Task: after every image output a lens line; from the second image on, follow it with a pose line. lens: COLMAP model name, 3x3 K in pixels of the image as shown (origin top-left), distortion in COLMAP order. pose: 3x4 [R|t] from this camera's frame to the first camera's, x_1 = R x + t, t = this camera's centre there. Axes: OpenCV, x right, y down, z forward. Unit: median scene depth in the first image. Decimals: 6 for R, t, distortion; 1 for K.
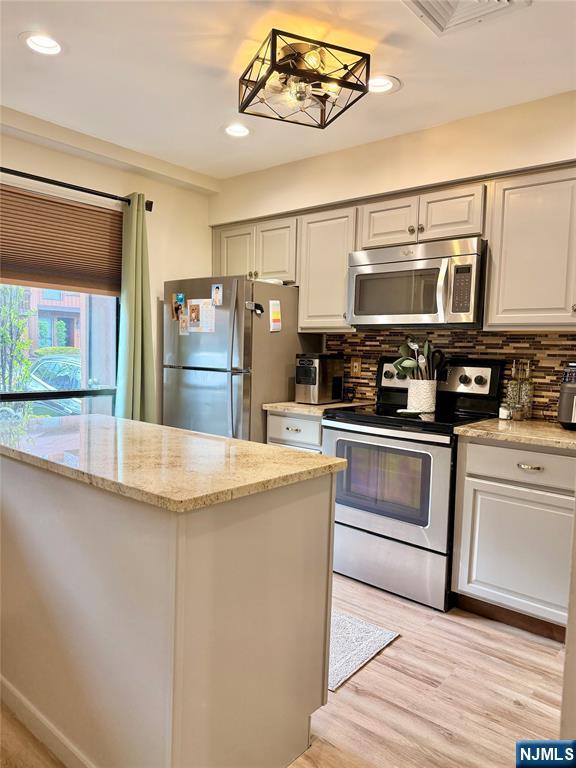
lens RADIAL K [[537.2, 0, 288.0], [0, 537.2, 384.0], [0, 0, 1]] dist [0.041002, -0.056261]
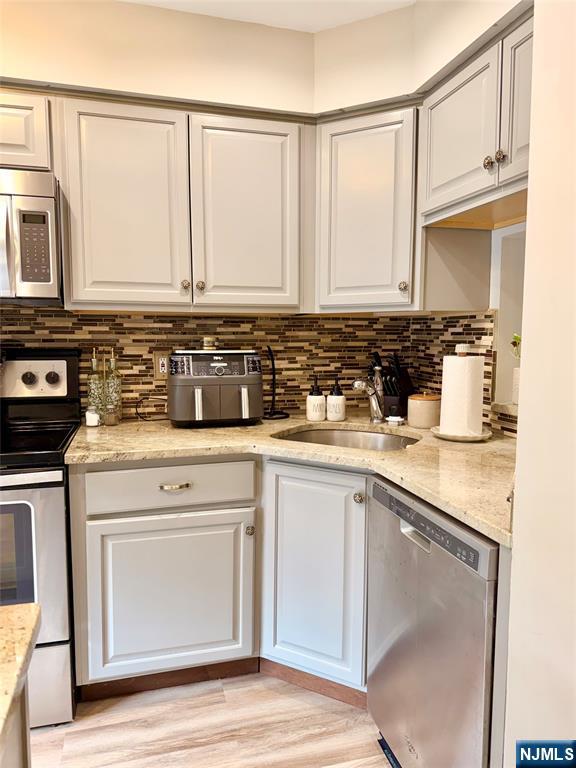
lens RADIAL K [[537.2, 0, 288.0], [0, 537.2, 384.0], [0, 0, 1]] dist [0.041002, -0.056261]
pose [[0.552471, -0.102731, 0.827178, -0.074896], [0.067302, 0.994634, 0.078577, -0.036060], [-0.830811, 0.012259, 0.556420, 0.347422]]
